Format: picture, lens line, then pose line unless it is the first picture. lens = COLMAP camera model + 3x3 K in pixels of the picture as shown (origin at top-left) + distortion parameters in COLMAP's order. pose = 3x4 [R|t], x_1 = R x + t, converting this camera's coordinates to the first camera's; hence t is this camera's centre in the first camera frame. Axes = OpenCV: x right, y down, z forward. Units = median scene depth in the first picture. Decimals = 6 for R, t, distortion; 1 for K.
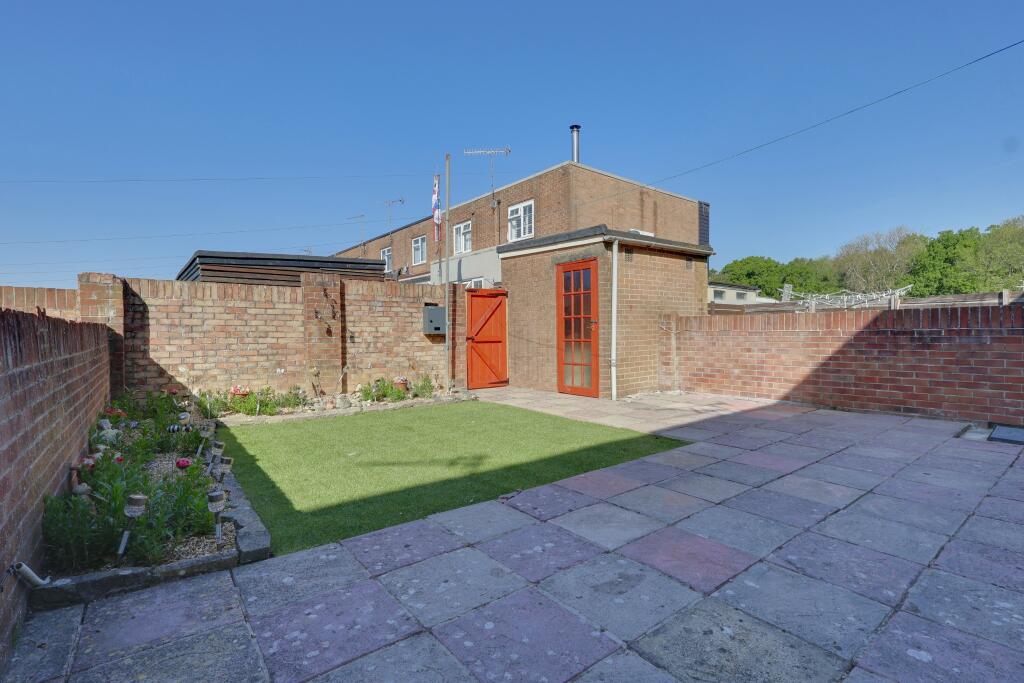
lens RADIAL K [[470.8, 0, 509.1], [0, 470.8, 340.0], [0, 0, 1]] dist [-0.007356, -0.000547]
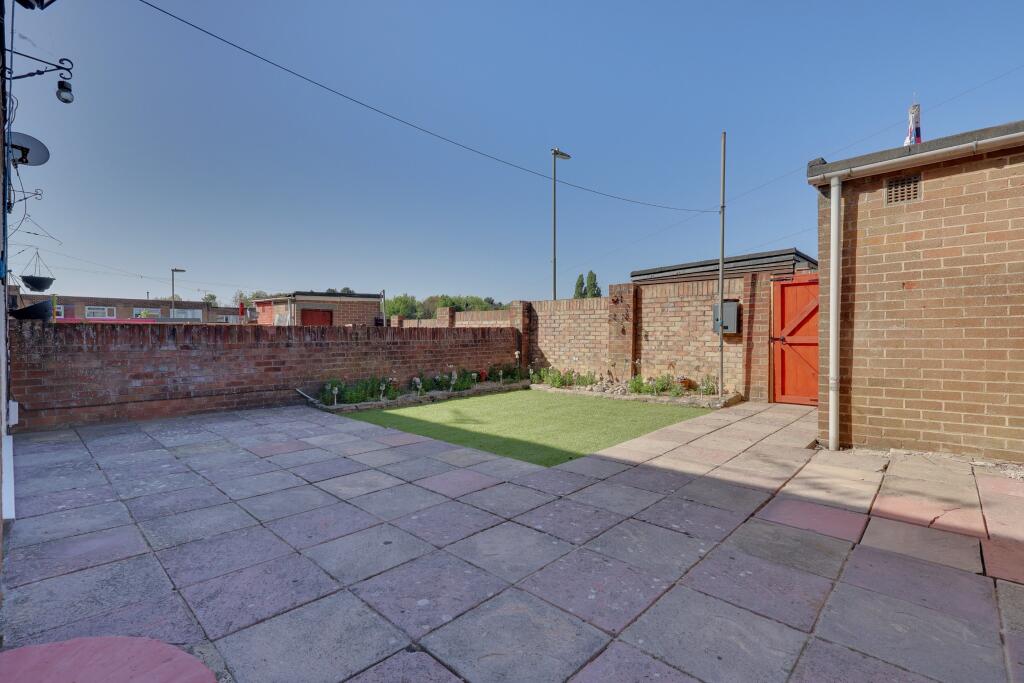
lens RADIAL K [[470.8, 0, 510.2], [0, 470.8, 339.2], [0, 0, 1]] dist [-0.007356, -0.000547]
pose [[0.157823, 0.018658, -0.987291, 0.819761], [-0.012713, 0.999777, 0.016861, -0.014193], [0.987386, 0.009890, 0.158025, 0.545665]]
